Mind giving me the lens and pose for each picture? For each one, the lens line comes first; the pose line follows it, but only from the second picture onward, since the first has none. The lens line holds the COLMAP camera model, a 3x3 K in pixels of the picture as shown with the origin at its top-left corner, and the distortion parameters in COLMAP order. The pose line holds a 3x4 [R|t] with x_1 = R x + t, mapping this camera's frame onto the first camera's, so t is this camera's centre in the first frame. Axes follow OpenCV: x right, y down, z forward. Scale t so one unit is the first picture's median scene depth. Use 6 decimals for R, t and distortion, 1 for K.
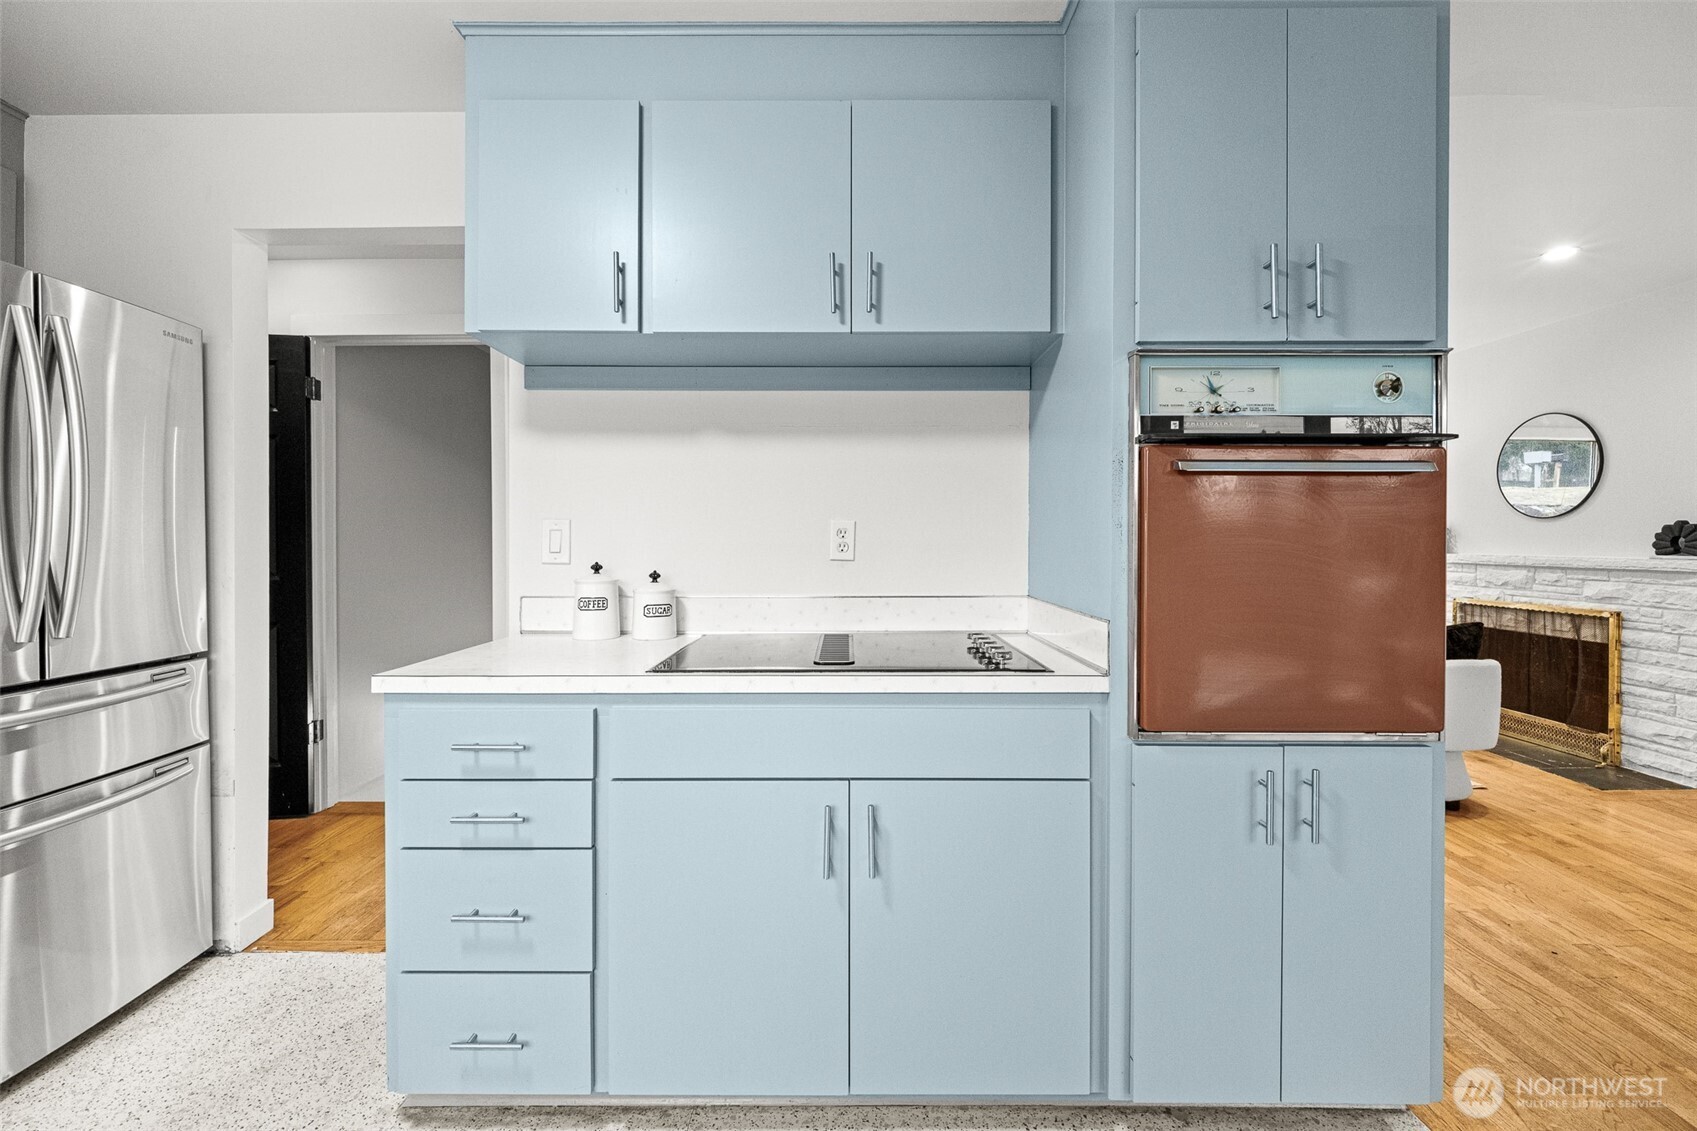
lens RADIAL K [[704.4, 0, 853.0], [0, 704.4, 548.1], [0, 0, 1]] dist [0.005837, -0.001988]
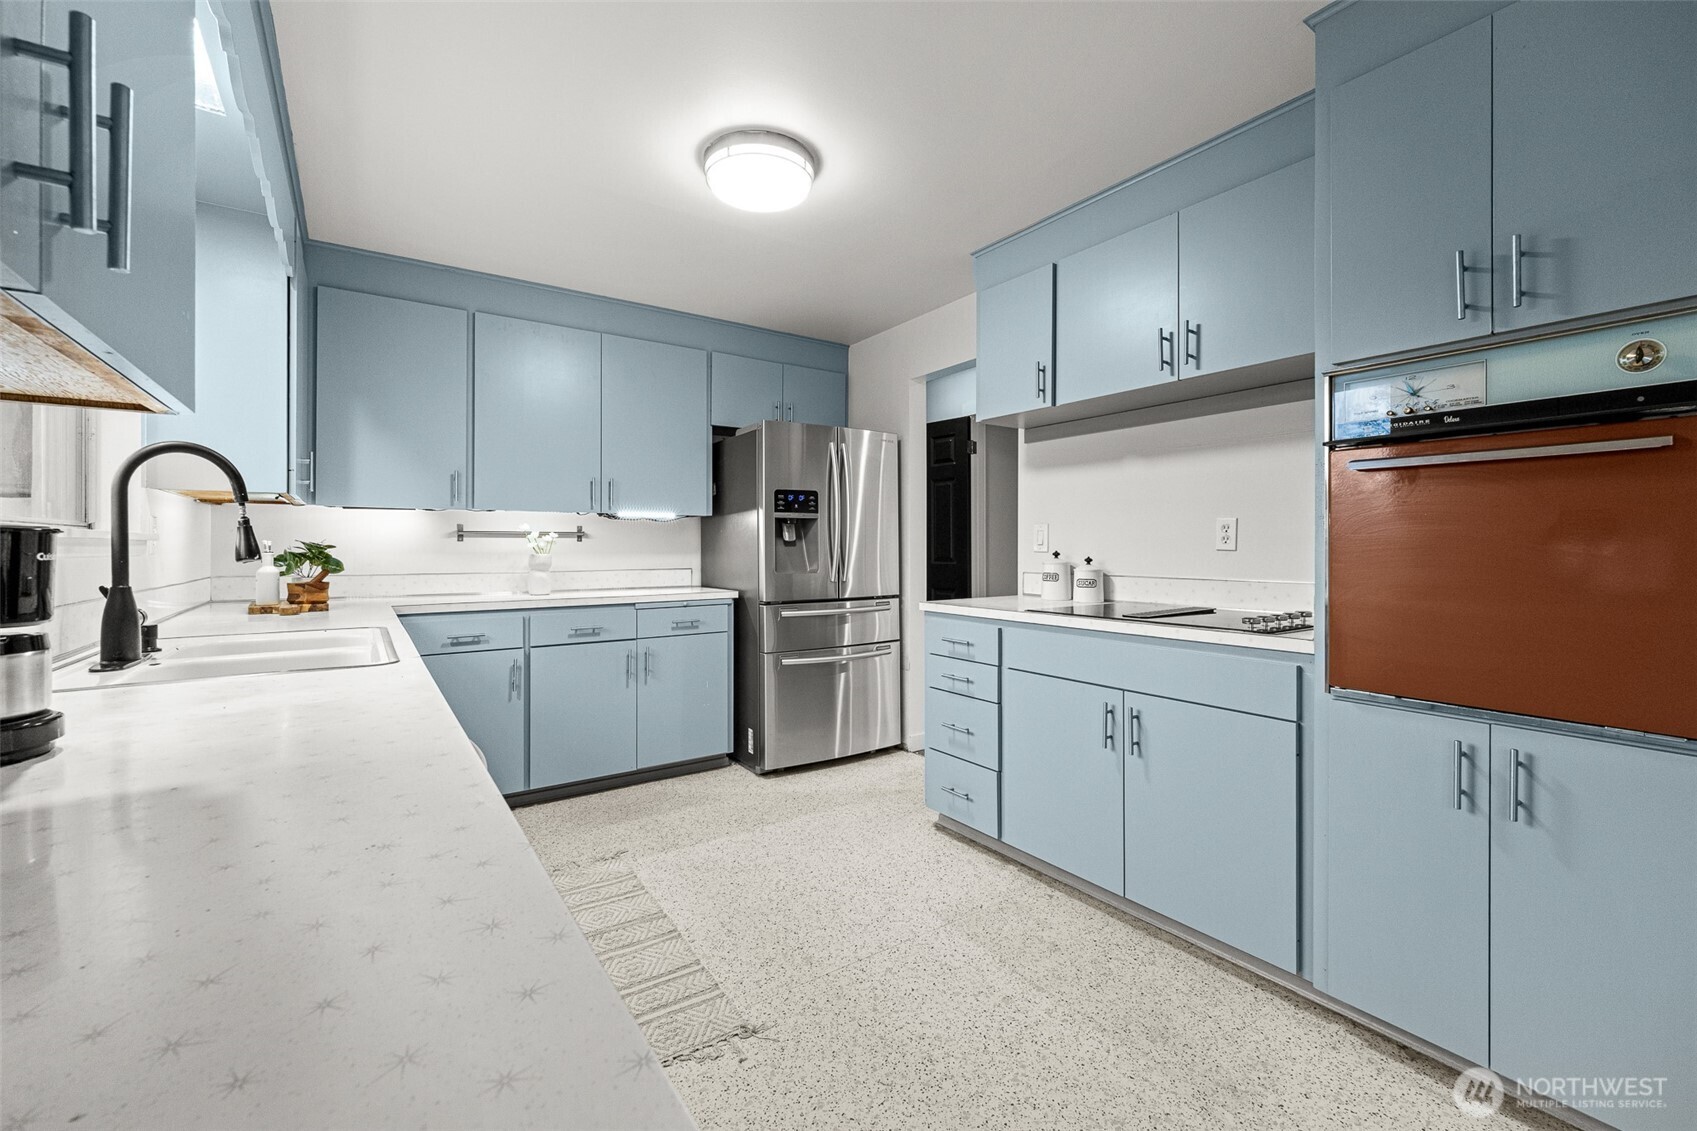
lens RADIAL K [[704.4, 0, 858.1], [0, 704.4, 549.9], [0, 0, 1]] dist [0.005837, -0.001988]
pose [[0.582241, 0.002361, -0.813013, 0.615029], [-0.004267, 0.999991, -0.000152, 0.019523], [0.813005, 0.003557, 0.582246, -0.243766]]
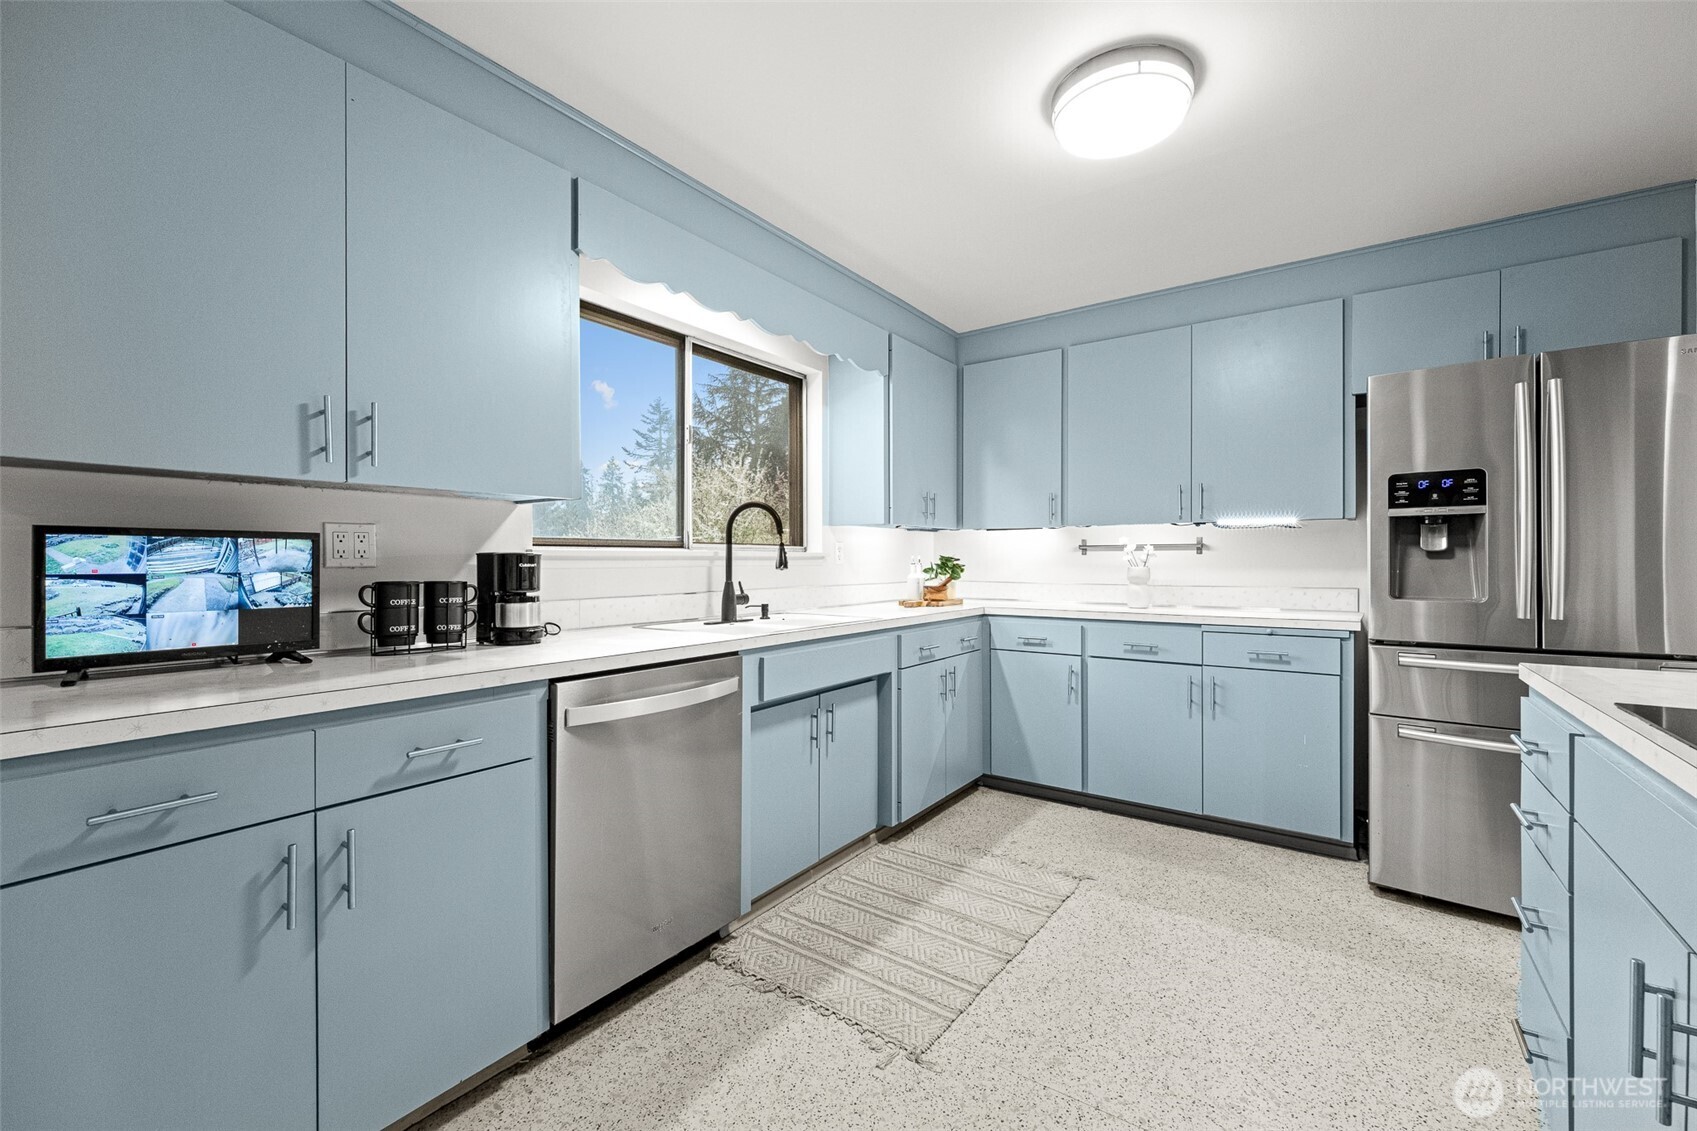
lens RADIAL K [[704.4, 0, 843.6], [0, 704.4, 562.1], [0, 0, 1]] dist [0.005837, -0.001988]
pose [[-0.573858, 0.001844, -0.818953, 0.577422], [-0.004132, 0.999978, 0.005148, 0.014763], [0.818944, 0.006338, -0.573838, 0.523159]]
